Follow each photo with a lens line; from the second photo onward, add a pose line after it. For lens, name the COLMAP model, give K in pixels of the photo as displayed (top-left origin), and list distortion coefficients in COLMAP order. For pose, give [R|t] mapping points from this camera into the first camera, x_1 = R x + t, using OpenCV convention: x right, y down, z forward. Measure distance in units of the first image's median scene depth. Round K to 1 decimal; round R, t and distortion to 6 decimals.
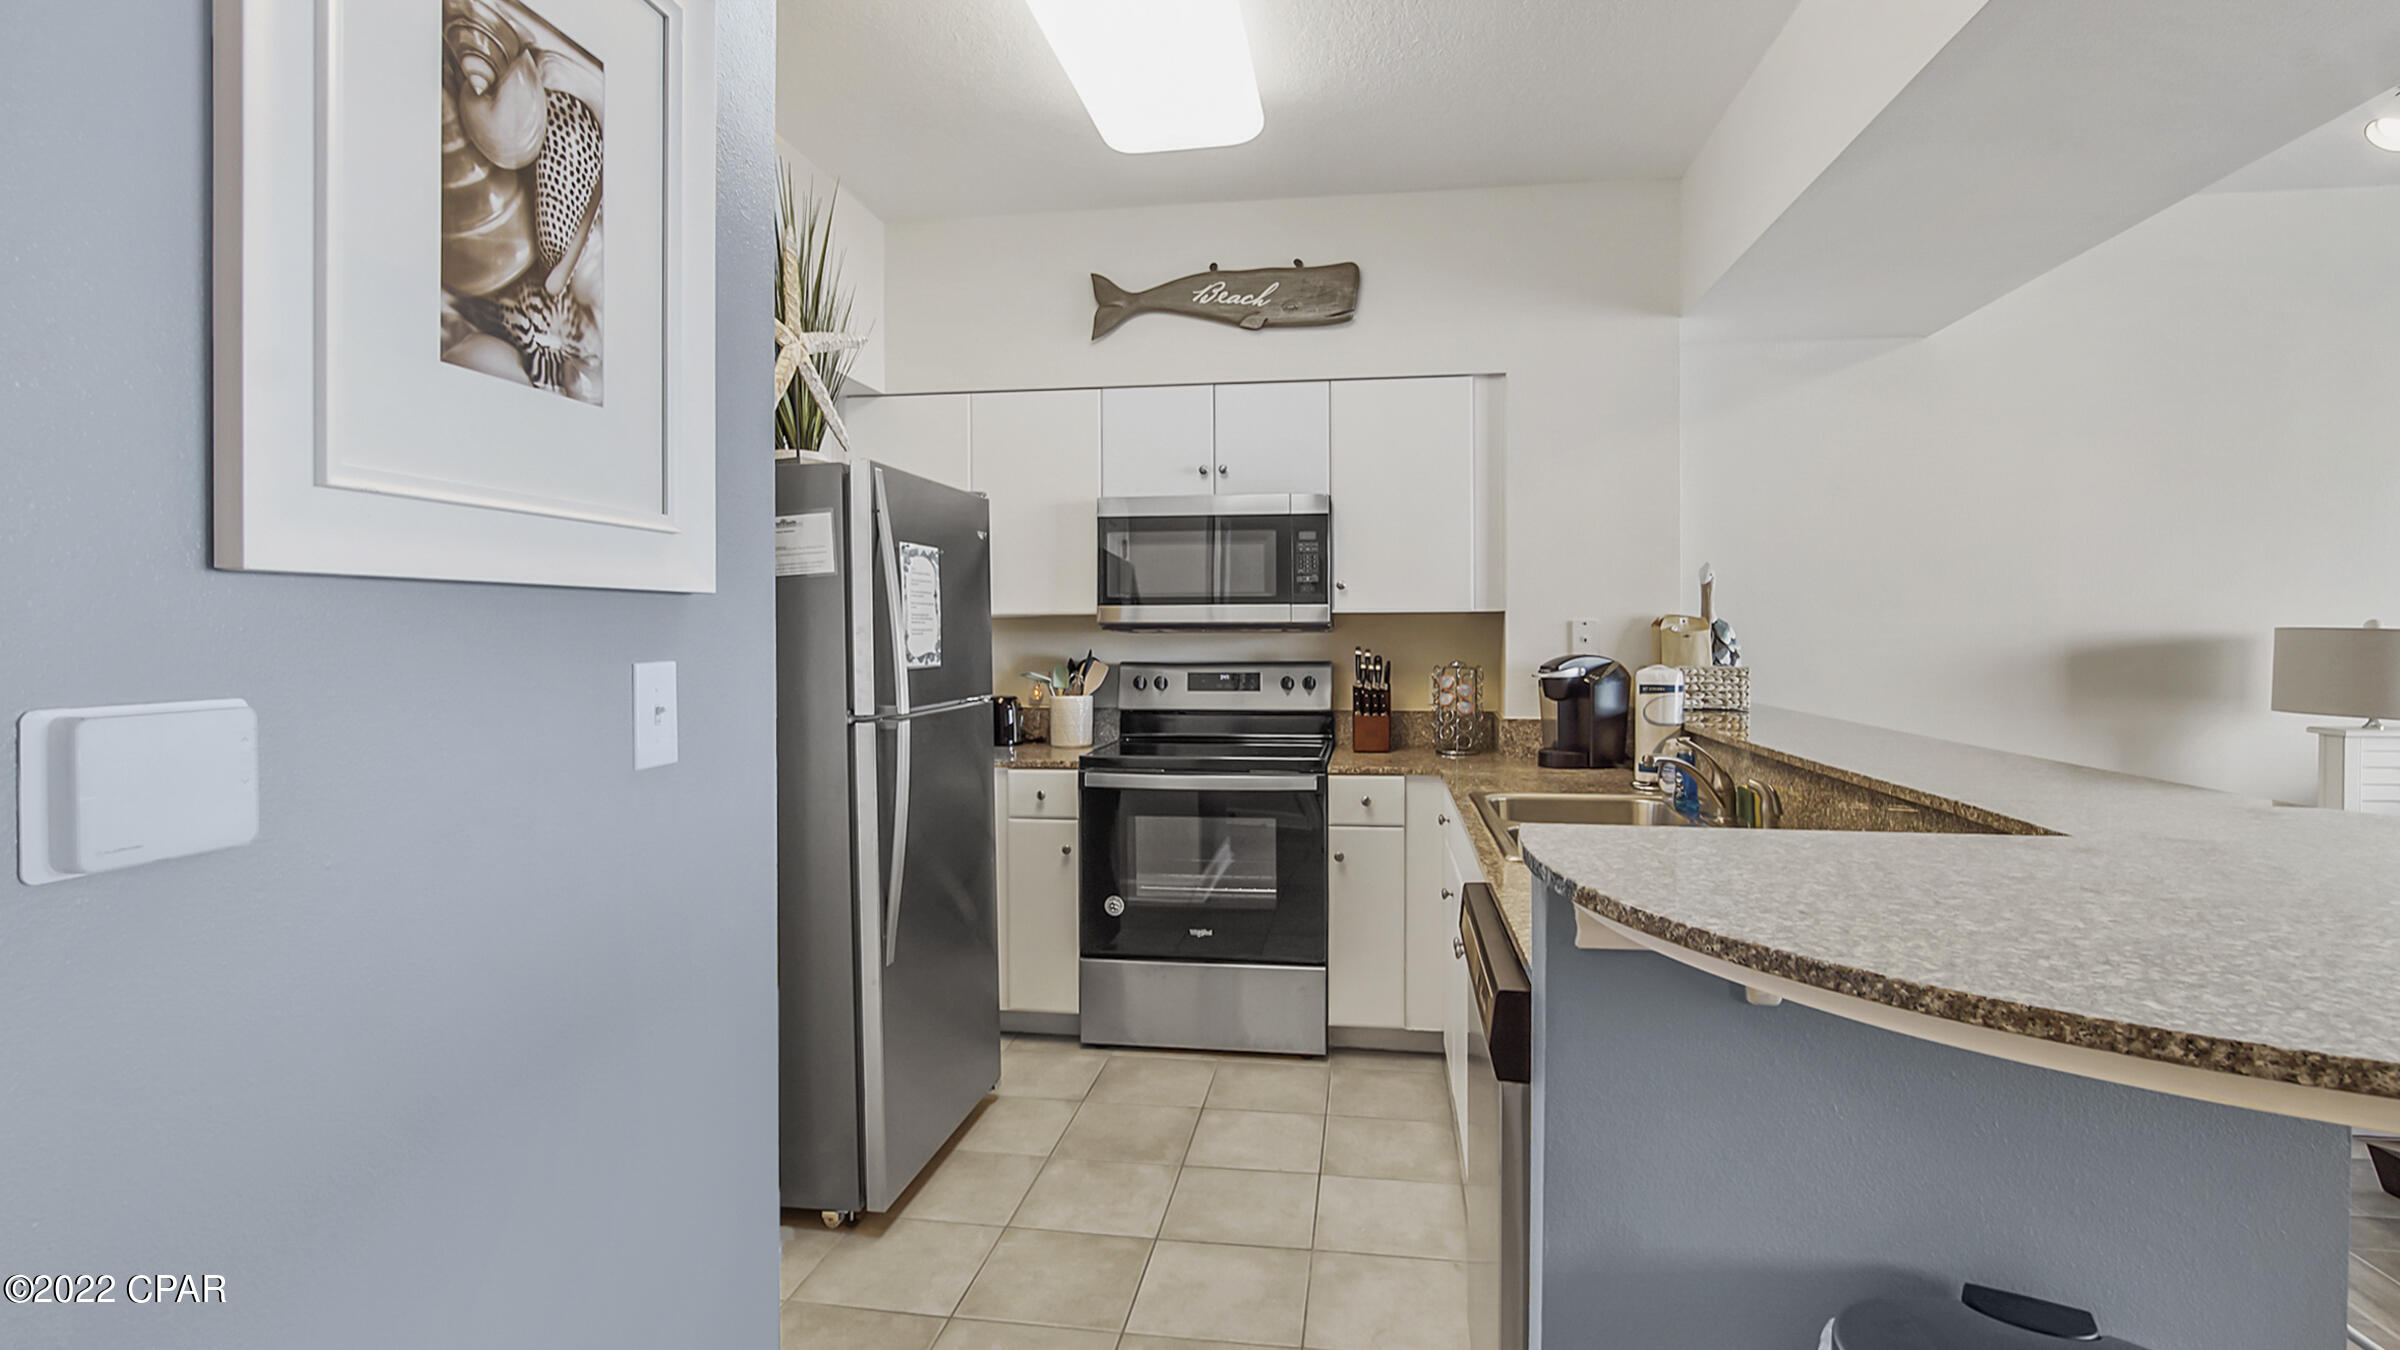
lens RADIAL K [[1108.3, 0, 1208.9], [0, 1108.3, 654.2], [0, 0, 1]] dist [-0.019495, 0.000281]
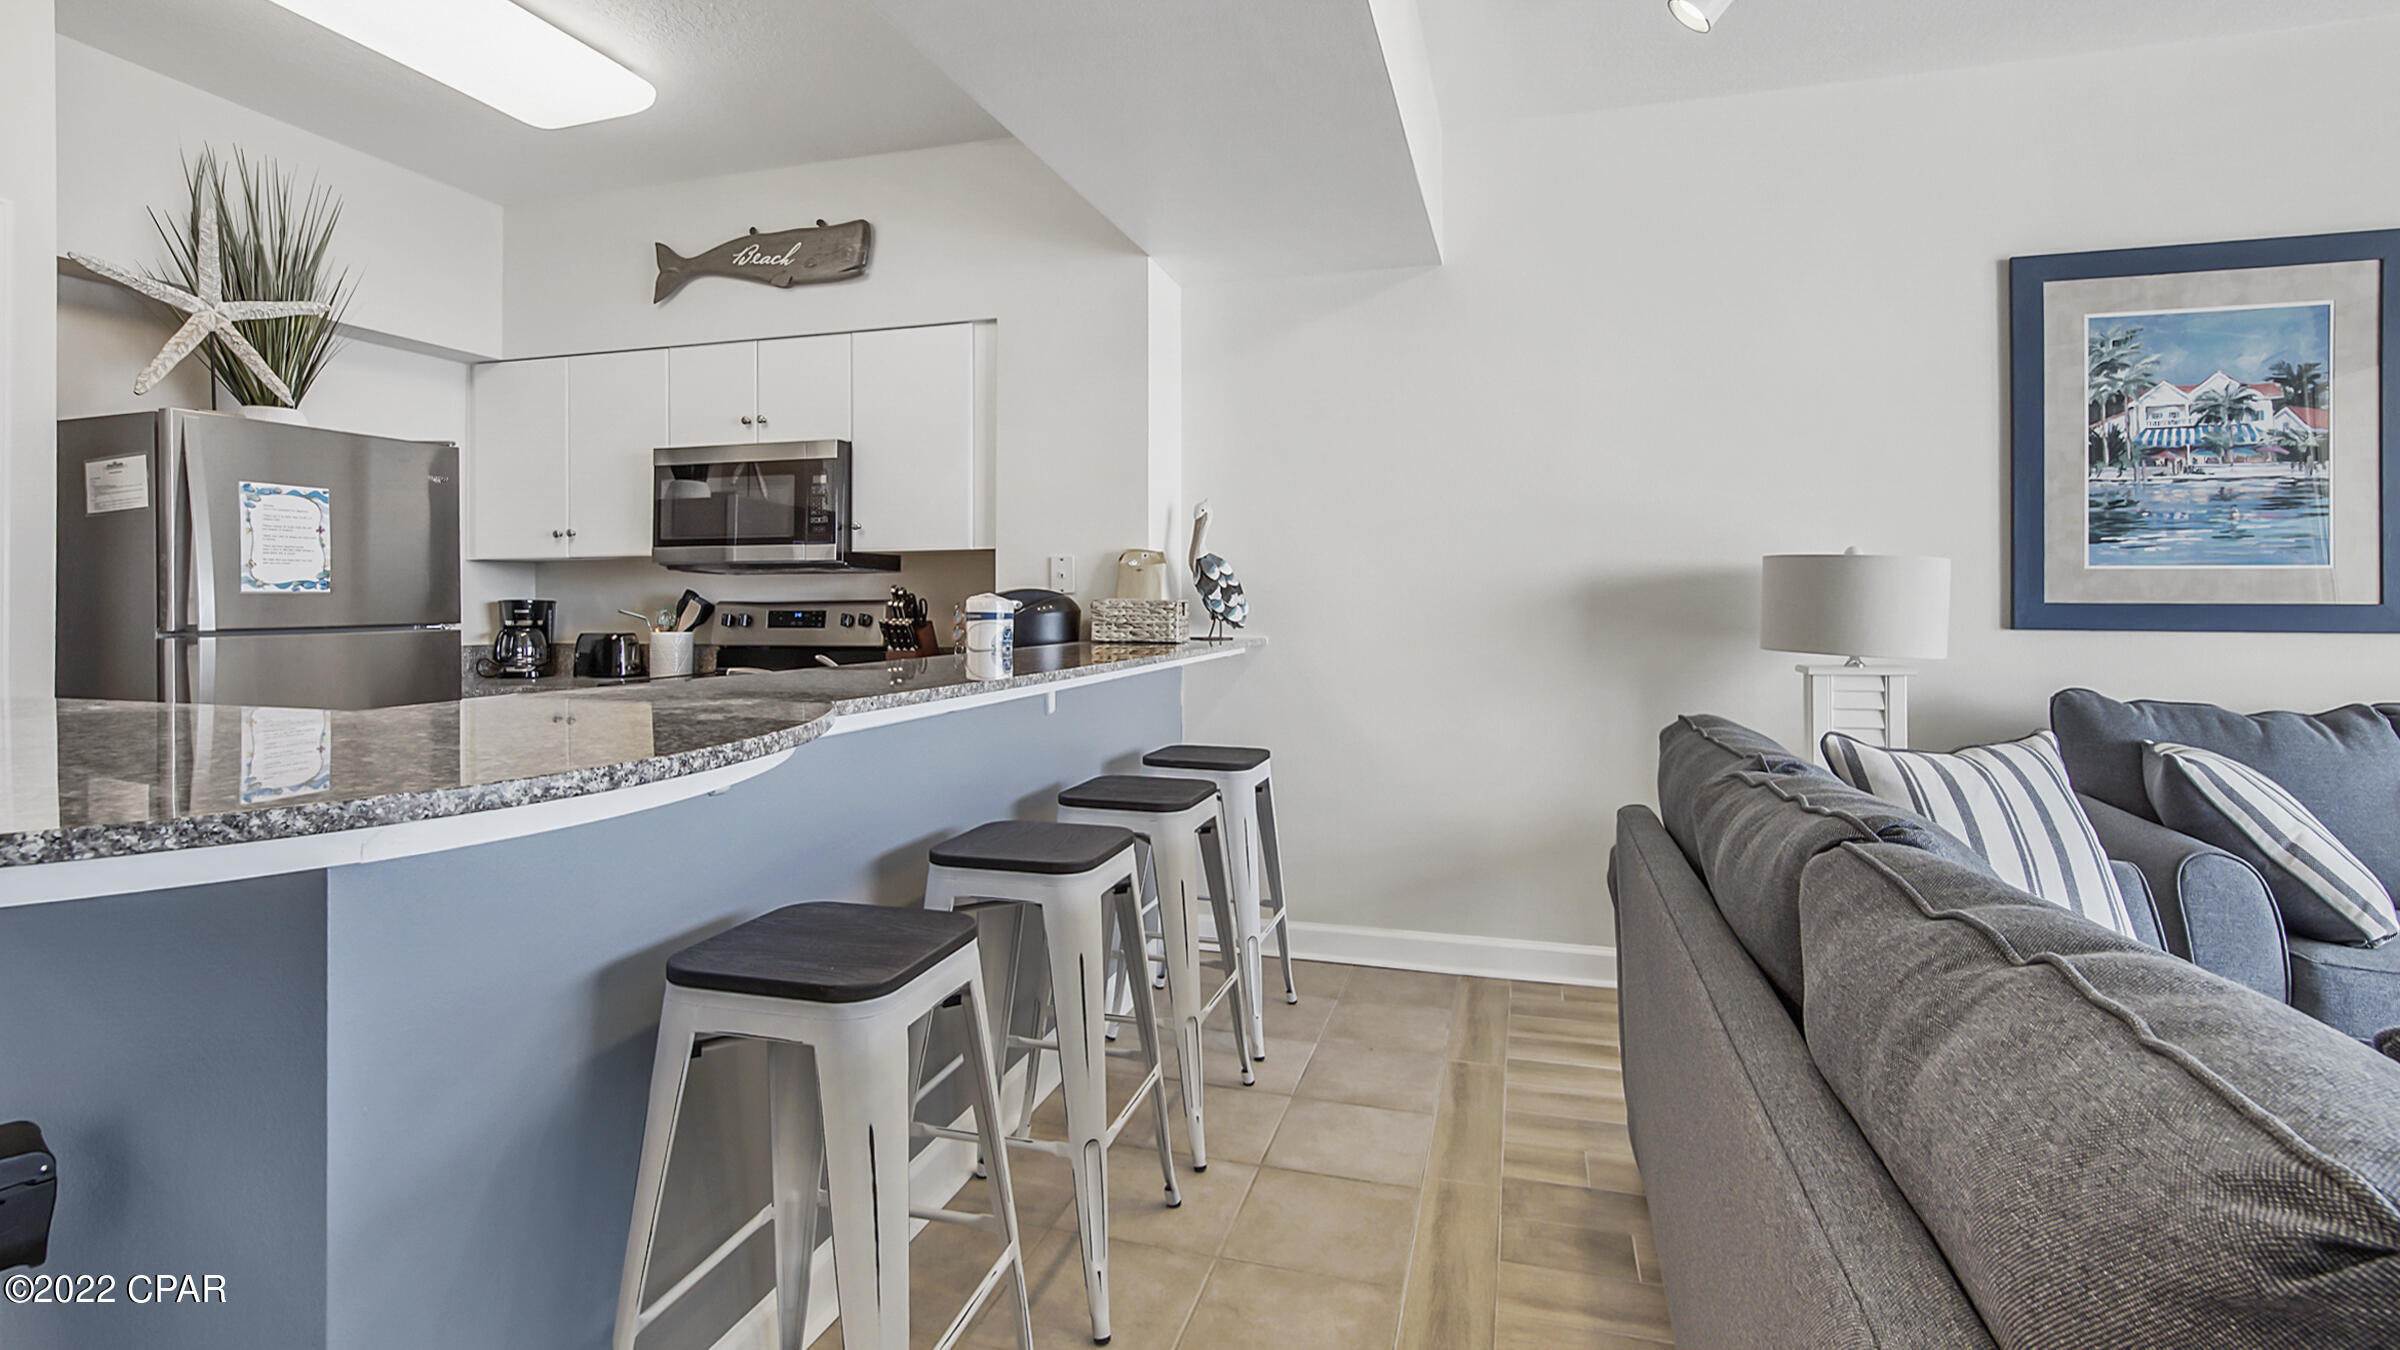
lens RADIAL K [[1076.0, 0, 1193.3], [0, 1076.0, 606.8], [0, 0, 1]] dist [-0.001741, 0.000013]
pose [[0.988917, -0.000341, -0.148472, 0.591838], [-0.001572, 0.999917, -0.012770, 0.027740], [0.148464, 0.012862, 0.988834, 0.036545]]
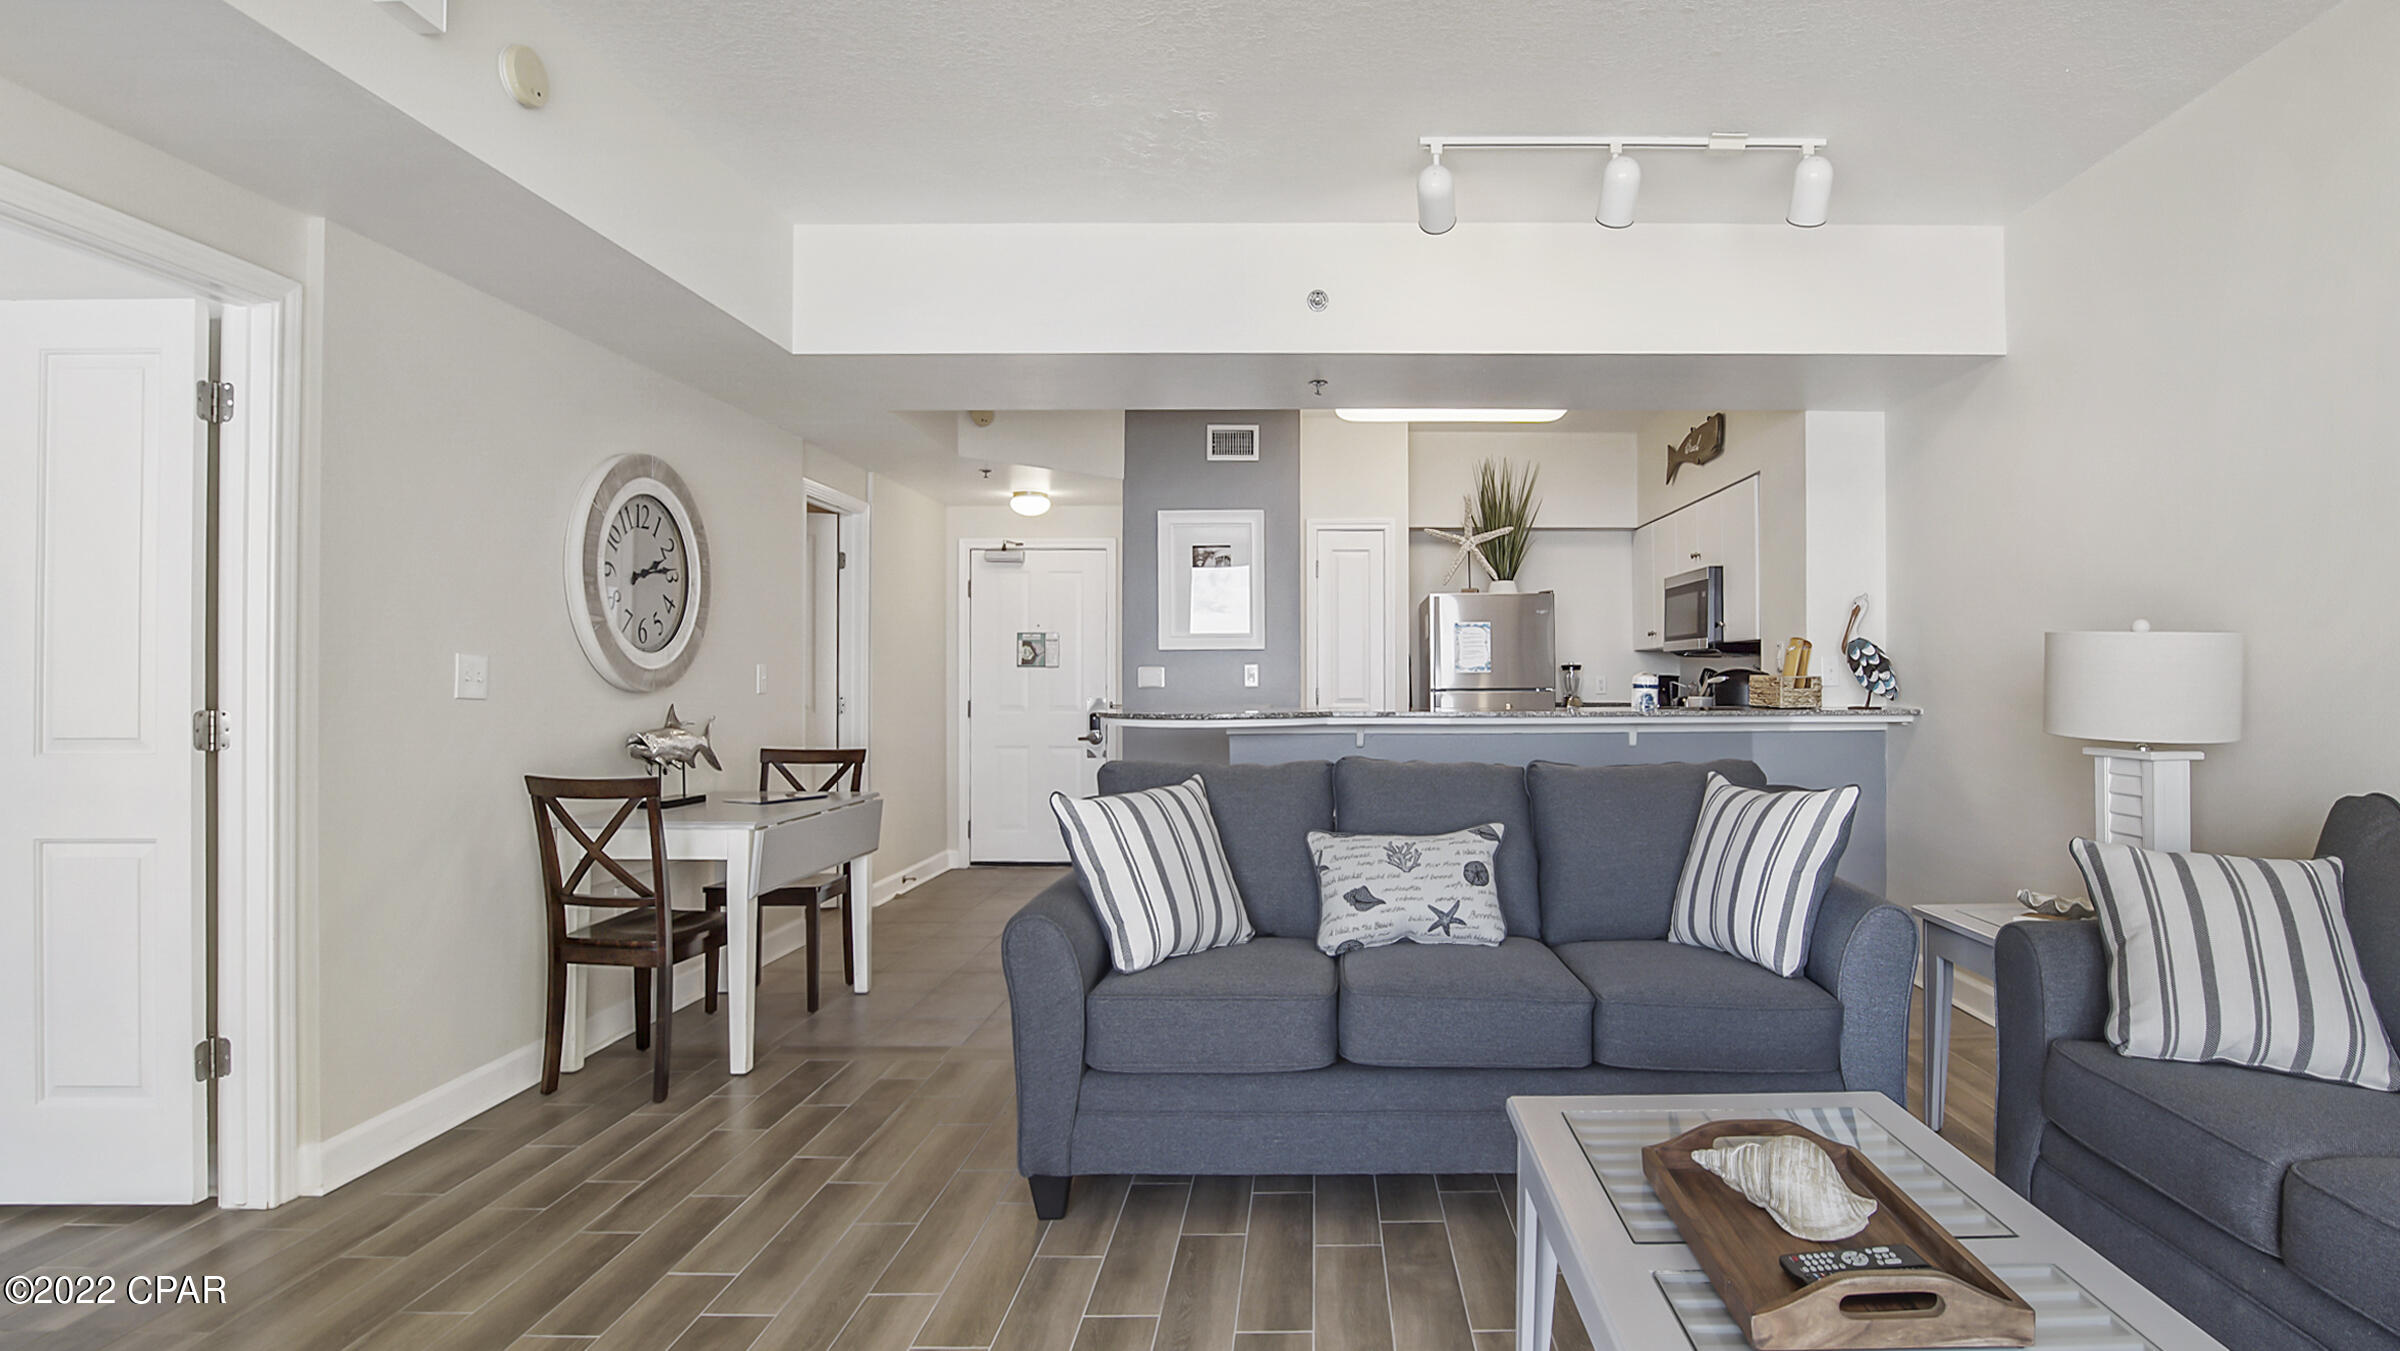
lens RADIAL K [[1212.3, 0, 1200.0], [0, 1212.3, 675.5], [0, 0, 1]] dist [-0.024766, 0.000877]
pose [[0.045771, 0.003661, -0.998945, 1.761535], [-0.016182, 0.999865, 0.002923, 0.016338], [0.998821, 0.016032, 0.045824, 0.210773]]
